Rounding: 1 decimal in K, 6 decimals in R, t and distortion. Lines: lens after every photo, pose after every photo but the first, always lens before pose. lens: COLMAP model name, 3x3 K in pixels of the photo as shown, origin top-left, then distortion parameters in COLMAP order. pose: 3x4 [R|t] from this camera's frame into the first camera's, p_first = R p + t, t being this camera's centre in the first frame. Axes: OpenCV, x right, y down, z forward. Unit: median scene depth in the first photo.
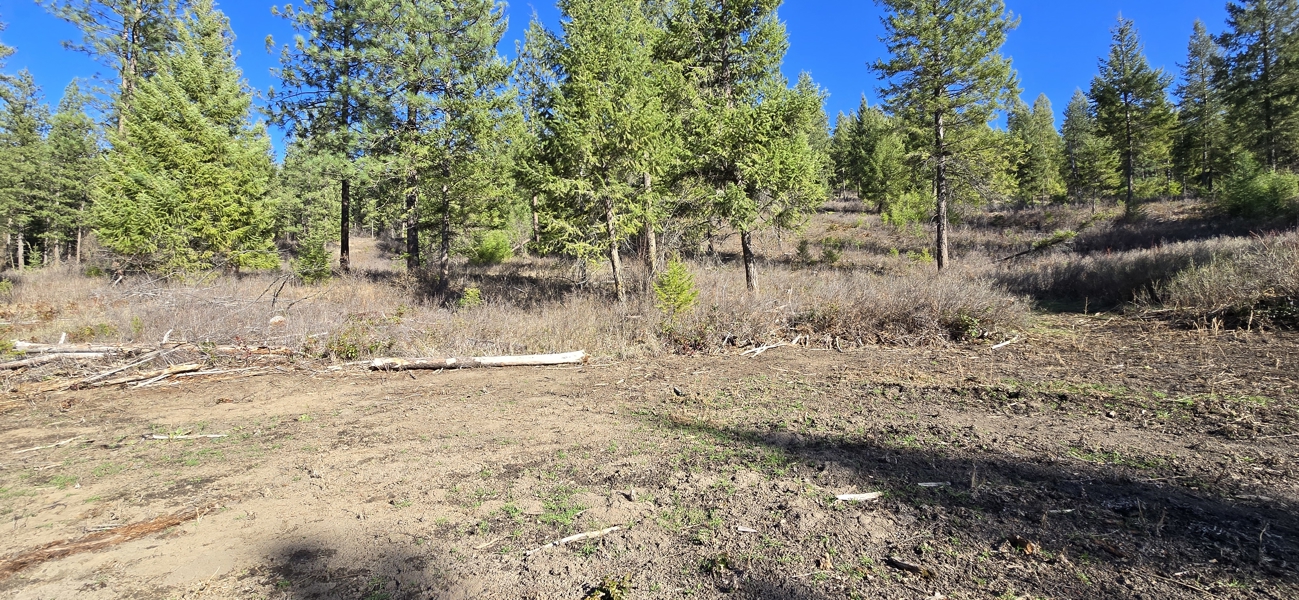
lens RADIAL K [[531.9, 0, 657.2], [0, 531.9, 294.2], [0, 0, 1]] dist [-0.000788, 0.001414]
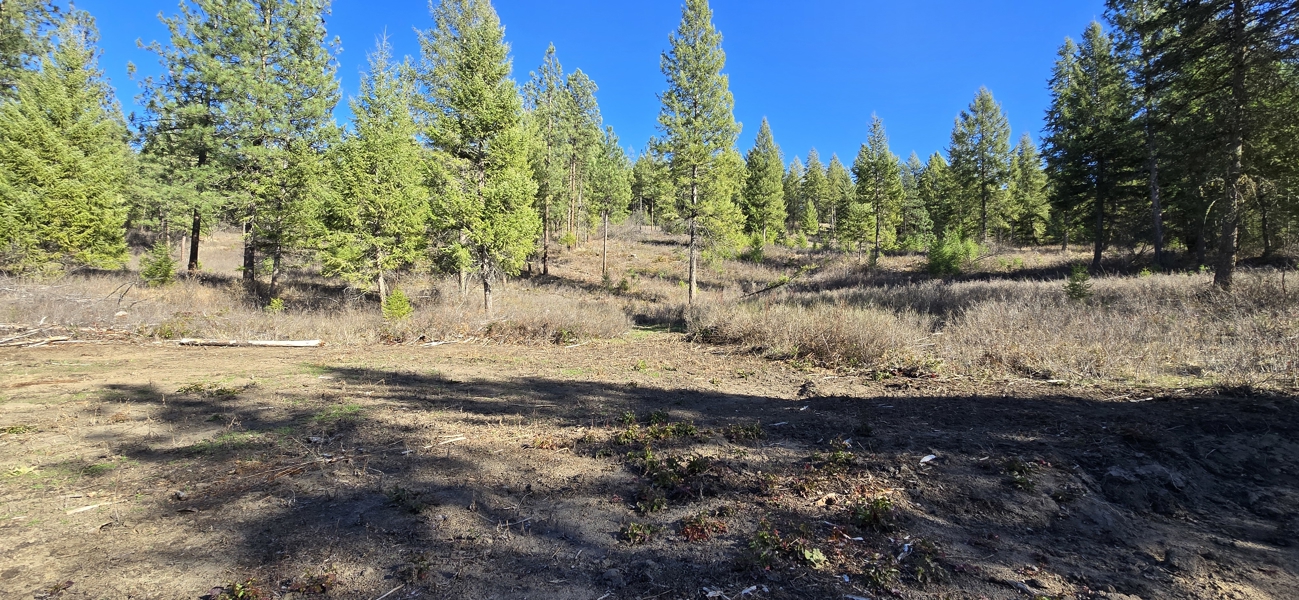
lens RADIAL K [[531.9, 0, 653.7], [0, 531.9, 296.8], [0, 0, 1]] dist [-0.000788, 0.001414]
pose [[0.985471, 0.052142, 0.161641, 0.310113], [-0.048054, 0.998421, -0.029099, -0.017259], [-0.162903, 0.020909, 0.986420, -0.433103]]
